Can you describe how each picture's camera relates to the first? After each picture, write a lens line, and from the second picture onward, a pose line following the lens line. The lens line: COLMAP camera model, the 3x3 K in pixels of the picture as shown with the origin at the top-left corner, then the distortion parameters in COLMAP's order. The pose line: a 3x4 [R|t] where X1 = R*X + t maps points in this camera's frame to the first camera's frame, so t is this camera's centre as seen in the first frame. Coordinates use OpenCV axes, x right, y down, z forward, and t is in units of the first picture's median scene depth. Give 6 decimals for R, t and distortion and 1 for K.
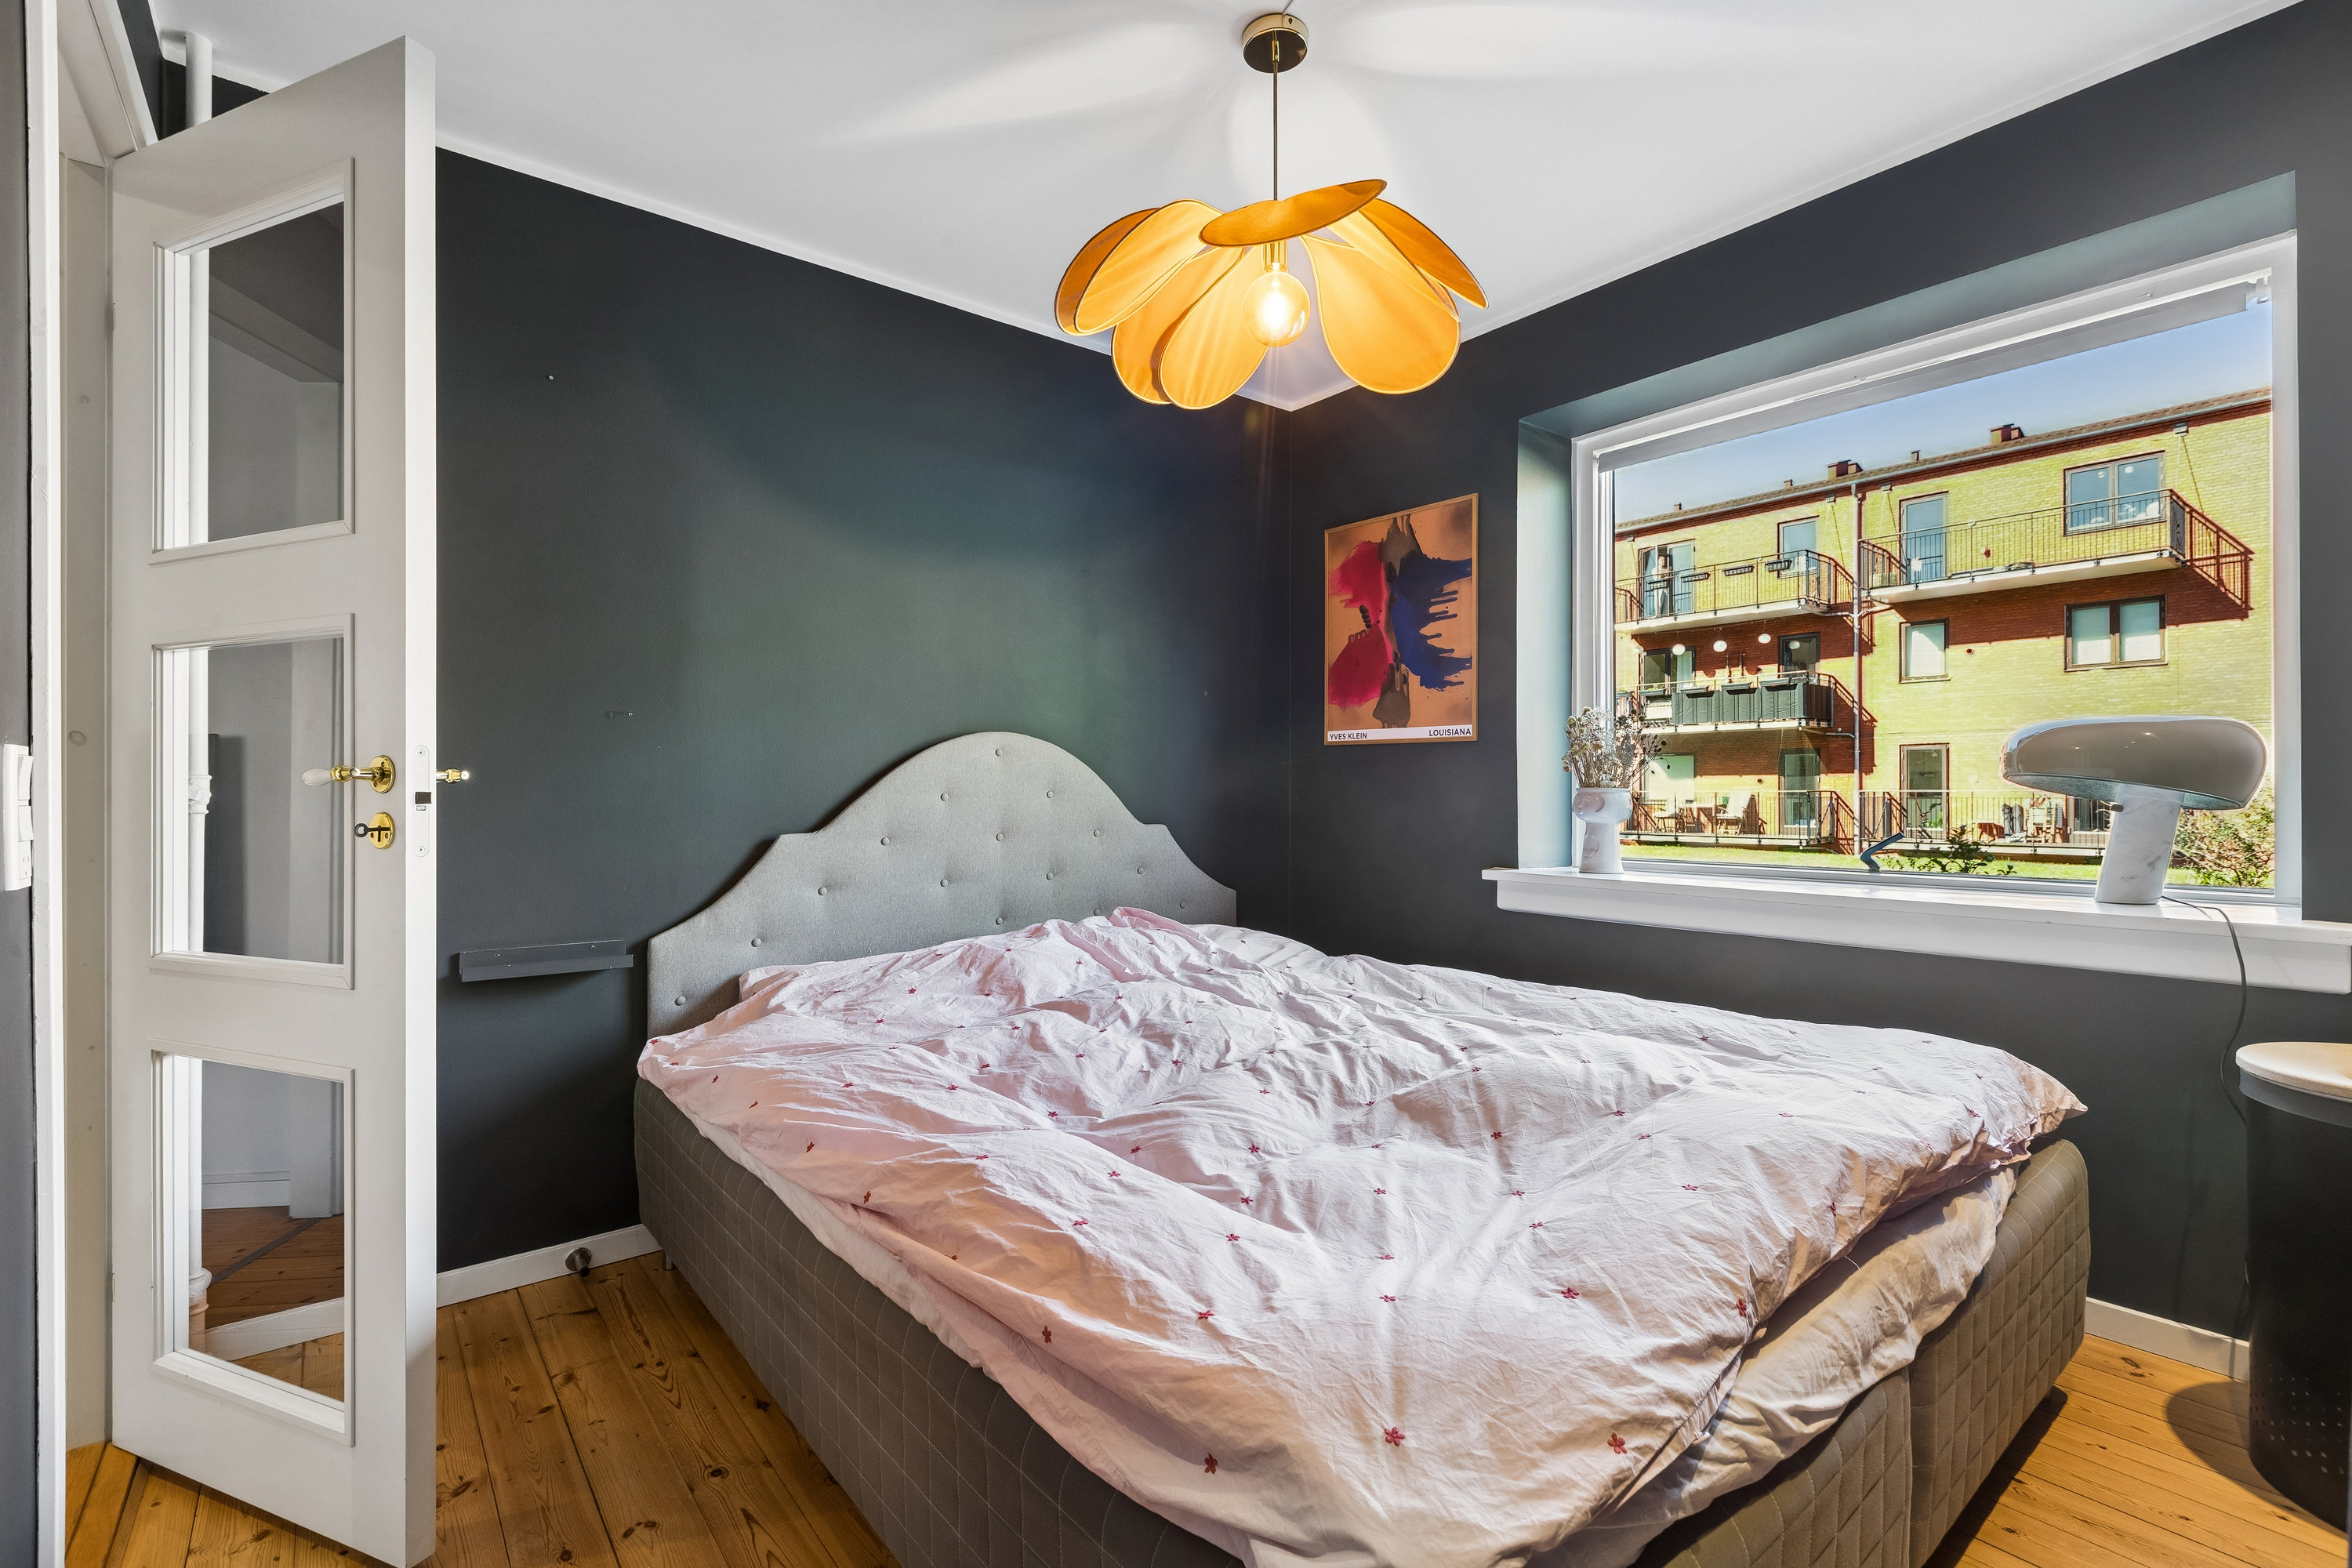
lens RADIAL K [[1048.5, 0, 1183.4], [0, 1048.5, 786.8], [0, 0, 1]] dist [0.000465, -0.000254]
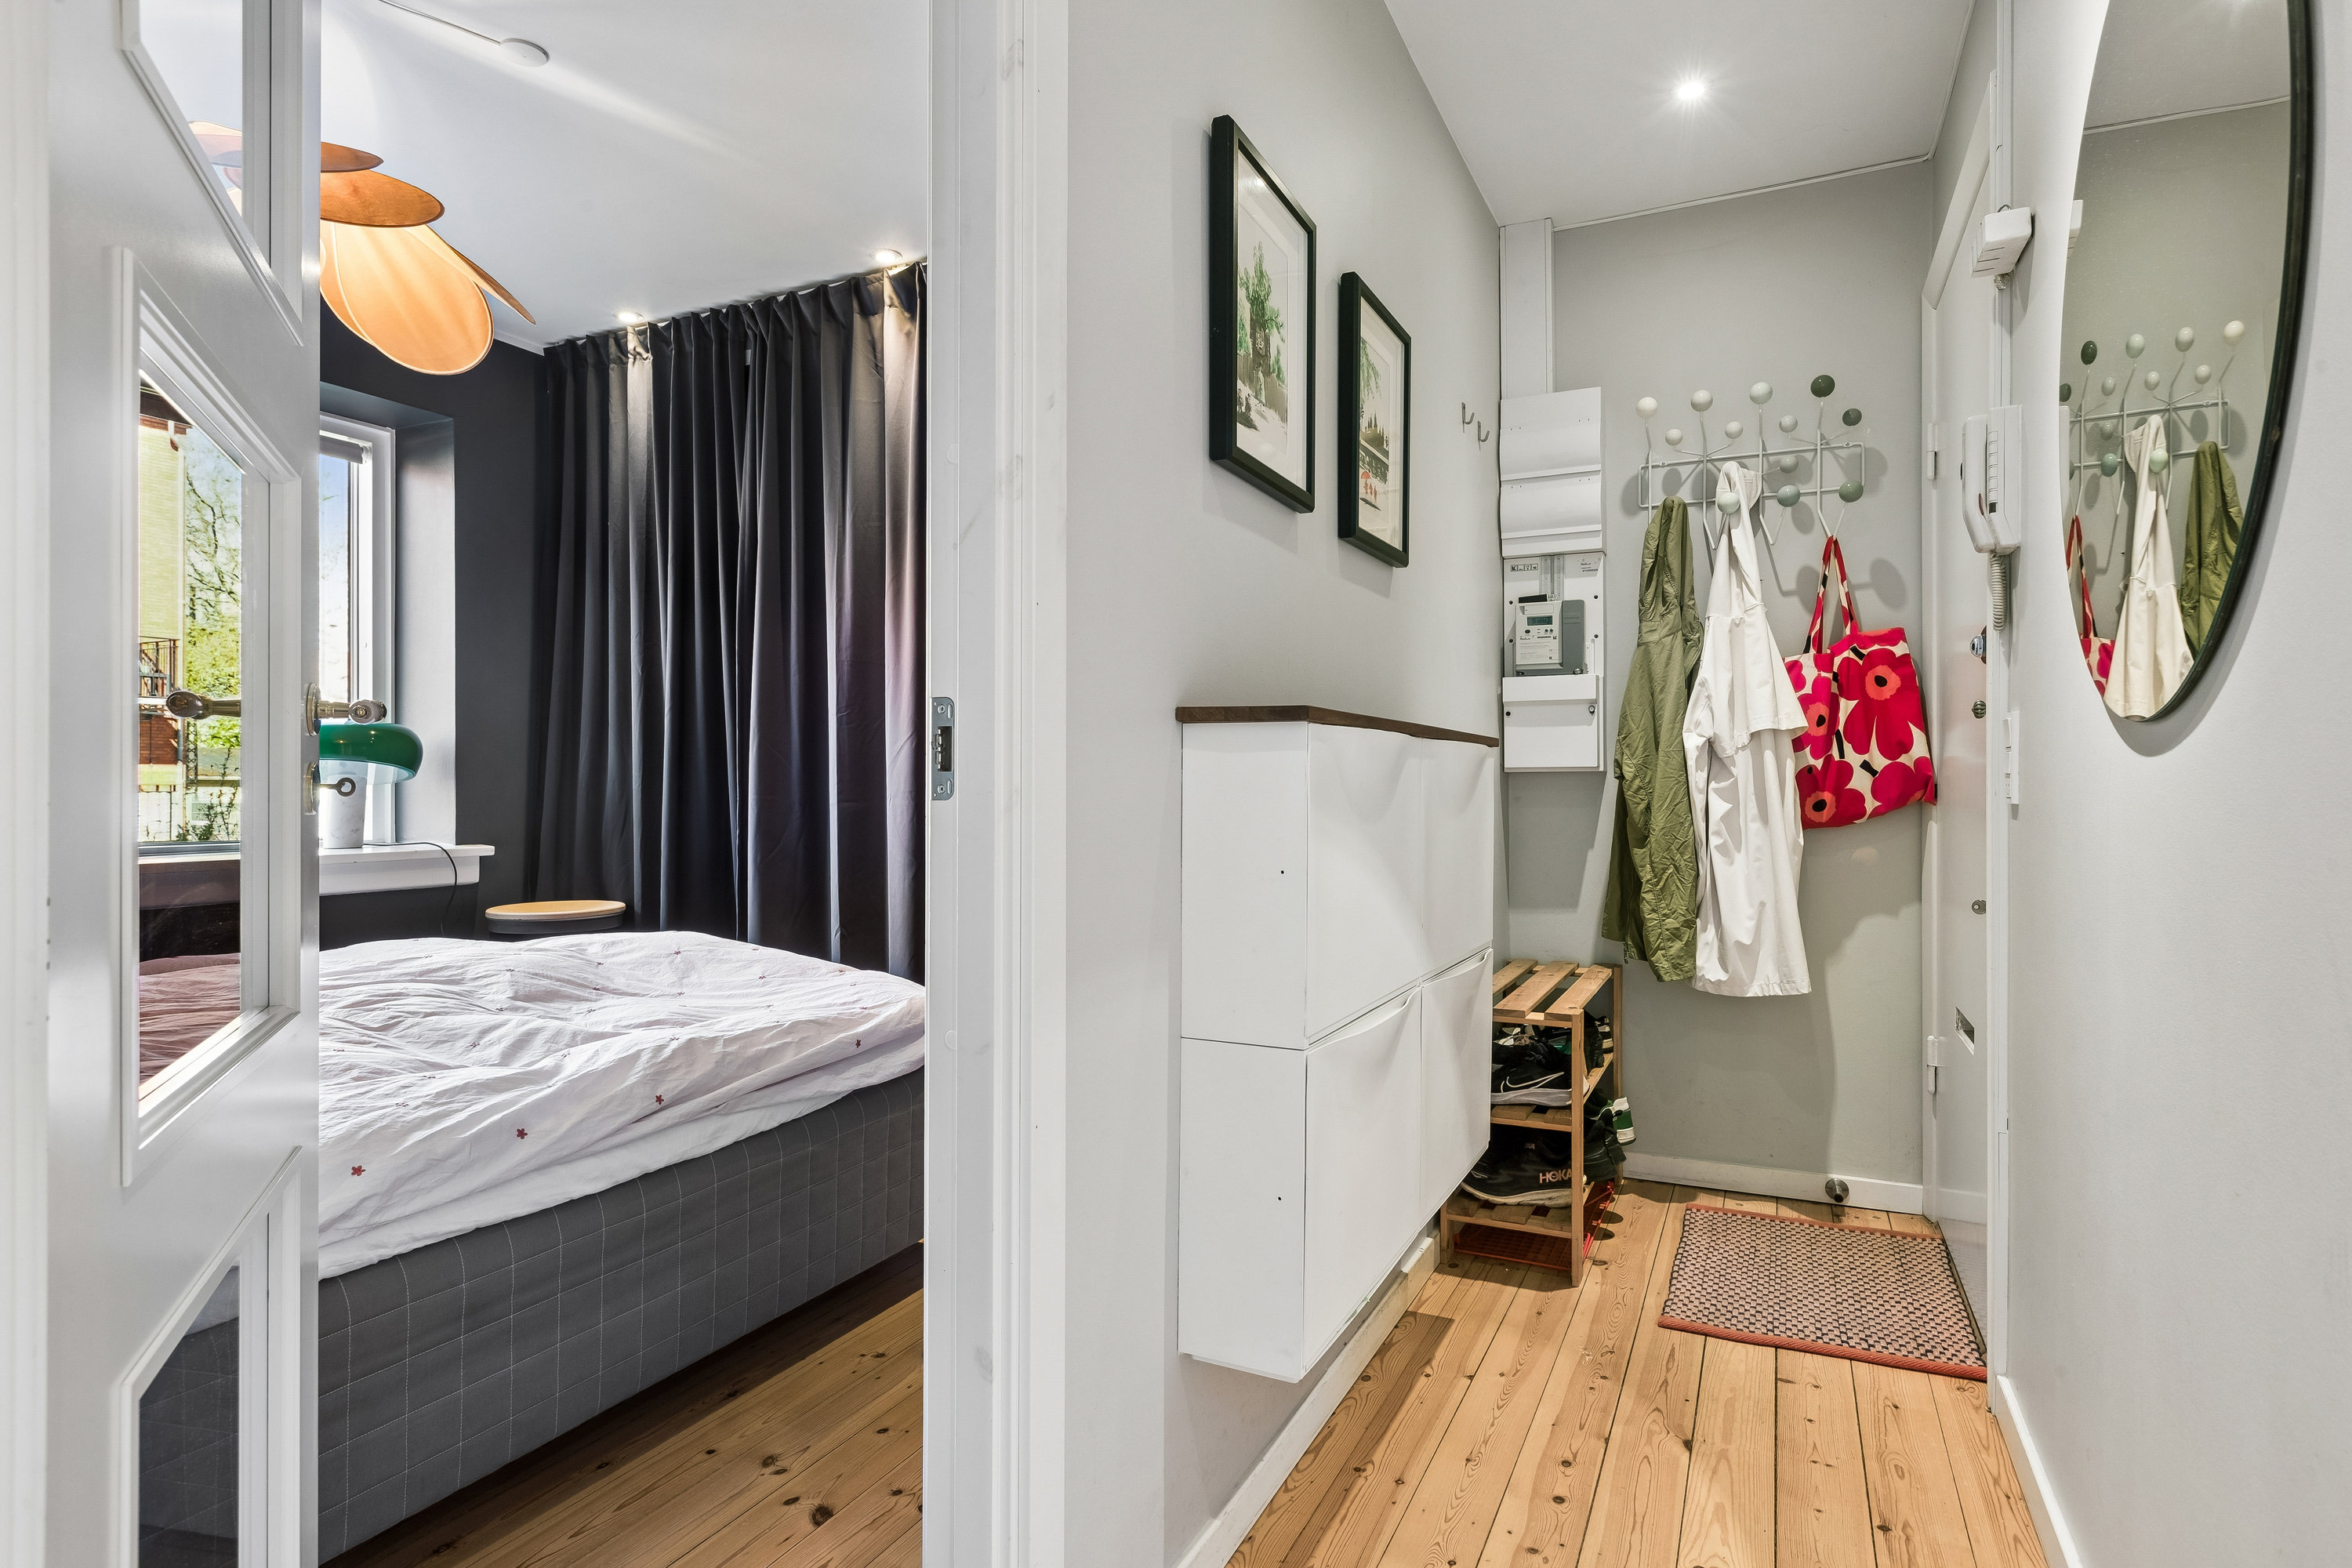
lens RADIAL K [[1236.4, 0, 1183.3], [0, 1236.4, 780.7], [0, 0, 1]] dist [0.000978, 0.000679]
pose [[-0.427875, 0.007341, 0.903808, -0.762819], [-0.001799, 0.999958, -0.008974, 0.019427], [-0.903836, -0.005466, -0.427843, 0.449631]]
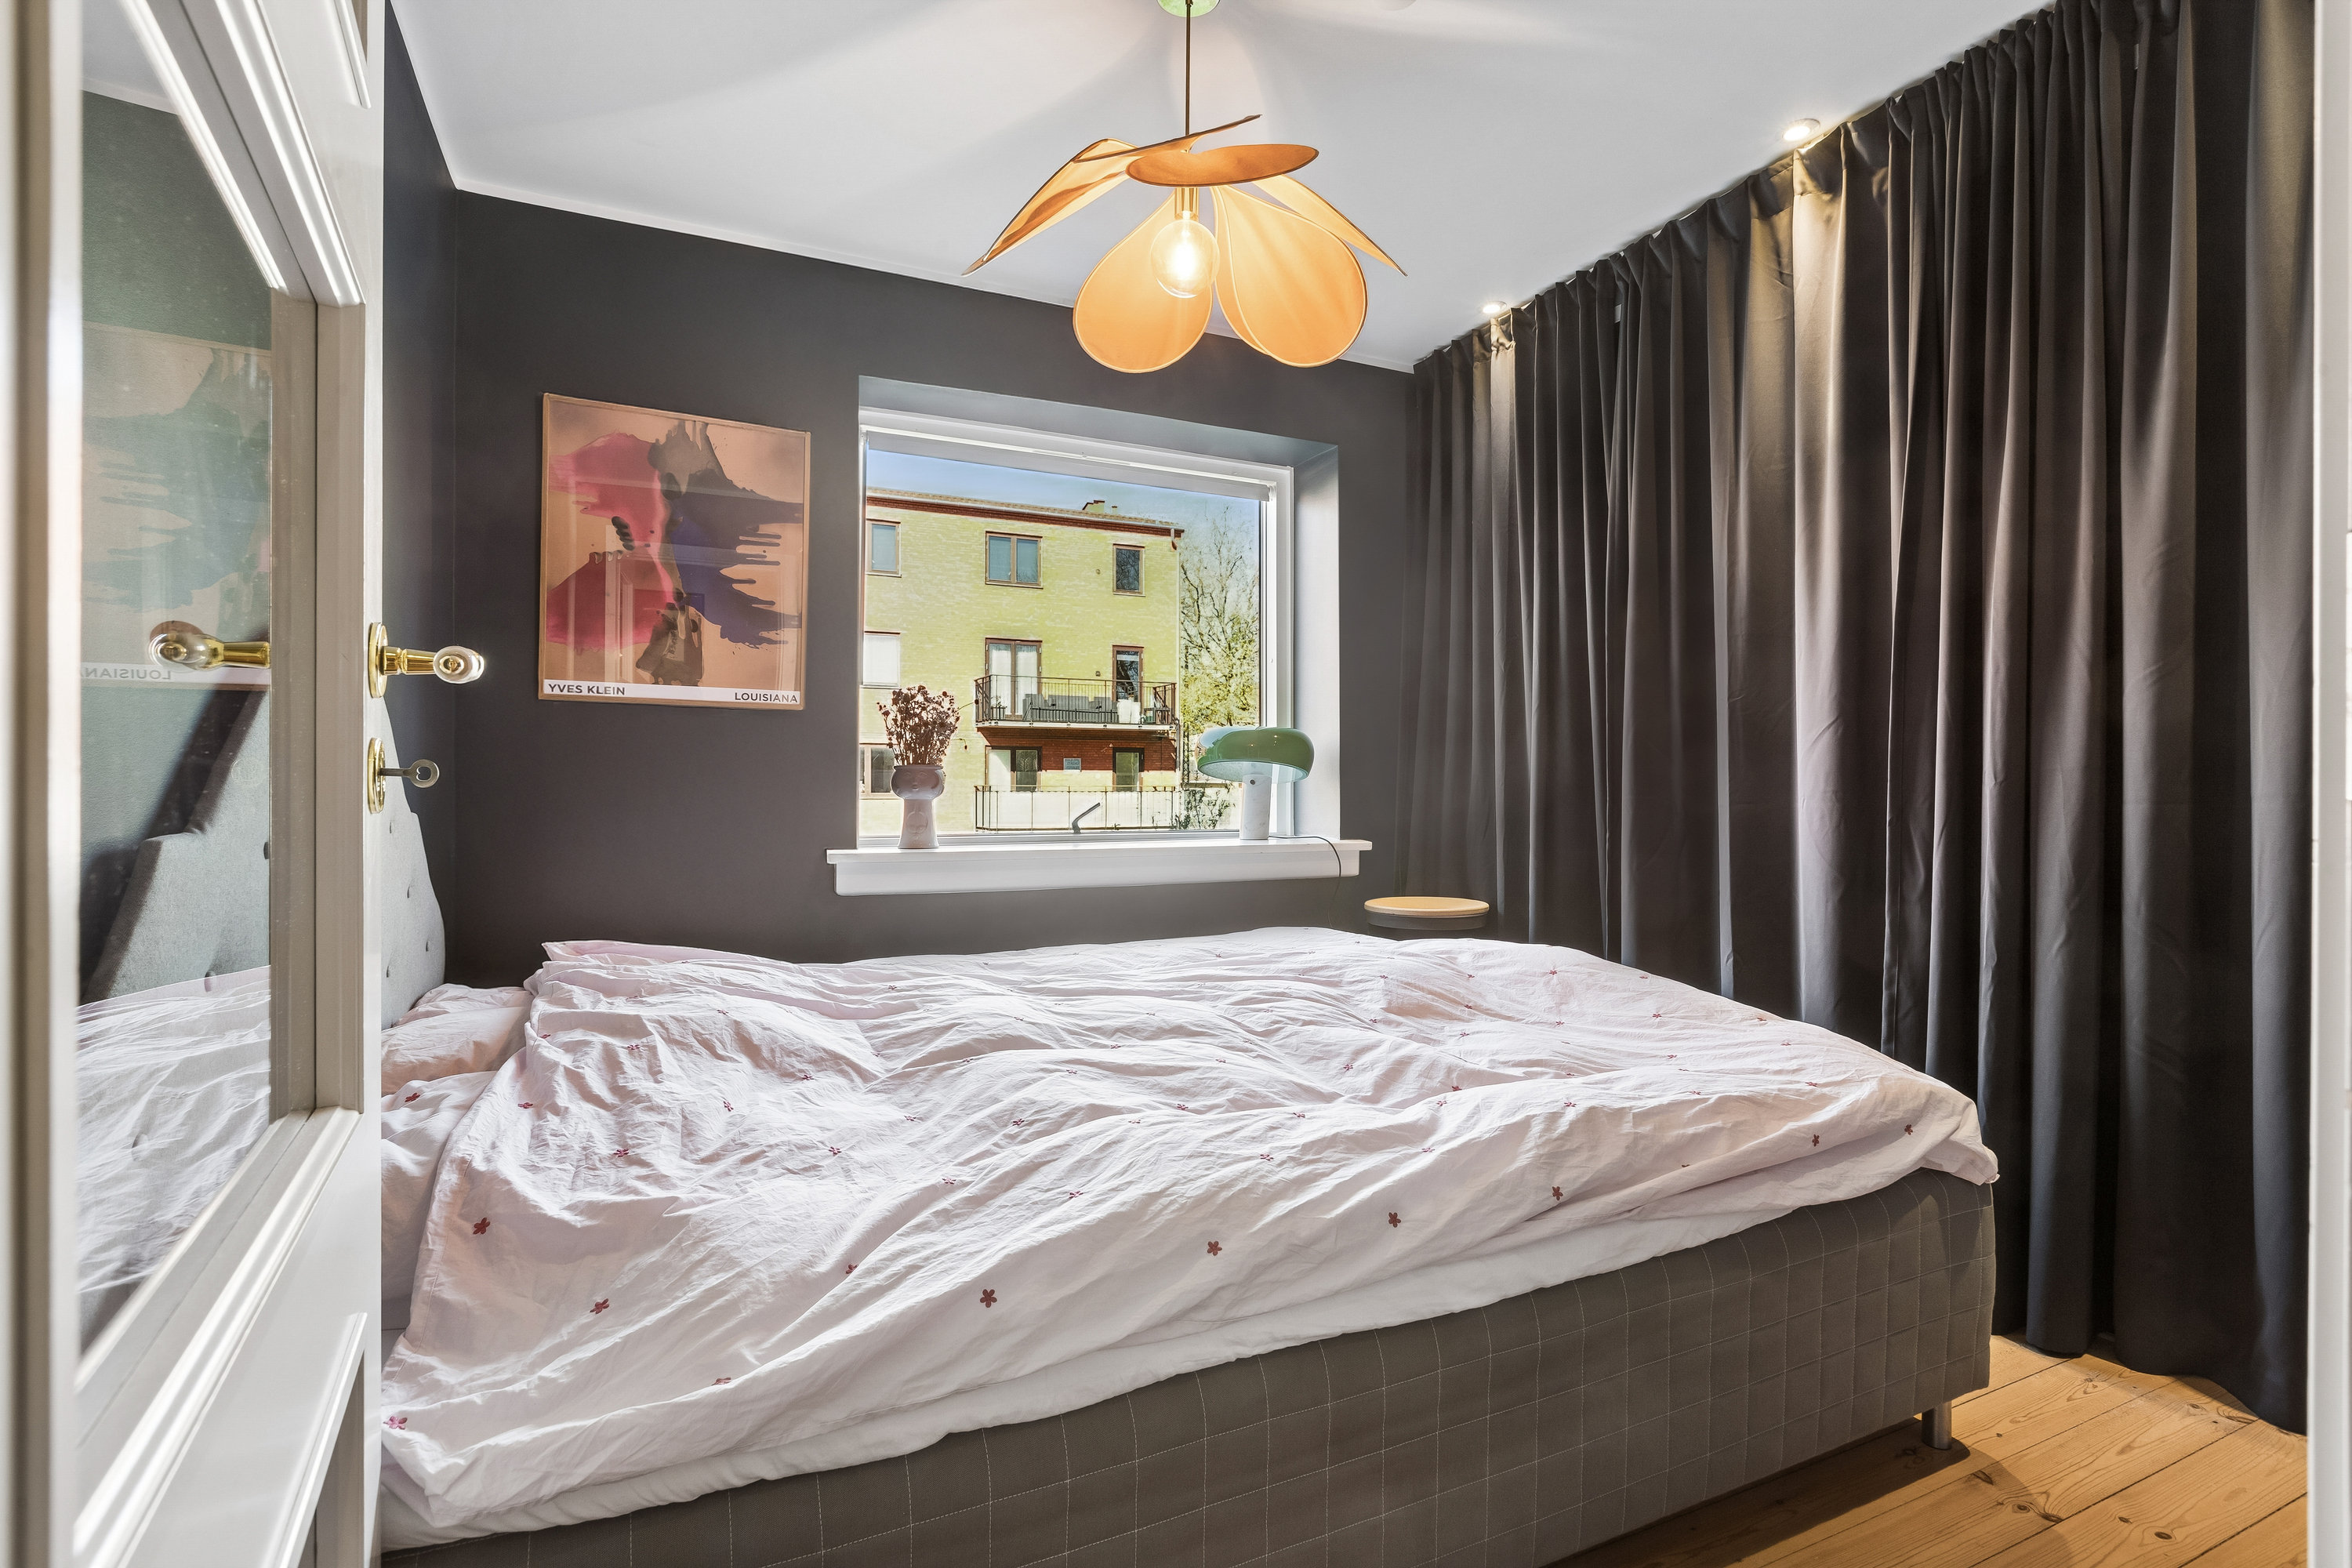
lens RADIAL K [[1104.4, 0, 1176.0], [0, 1104.4, 784.0], [0, 0, 1]] dist [-0.004338, 0.000101]
pose [[0.242588, 0.006899, 0.970105, -0.545869], [-0.006657, 0.999963, -0.005446, 0.021658], [-0.970107, -0.005137, 0.242625, 0.459928]]
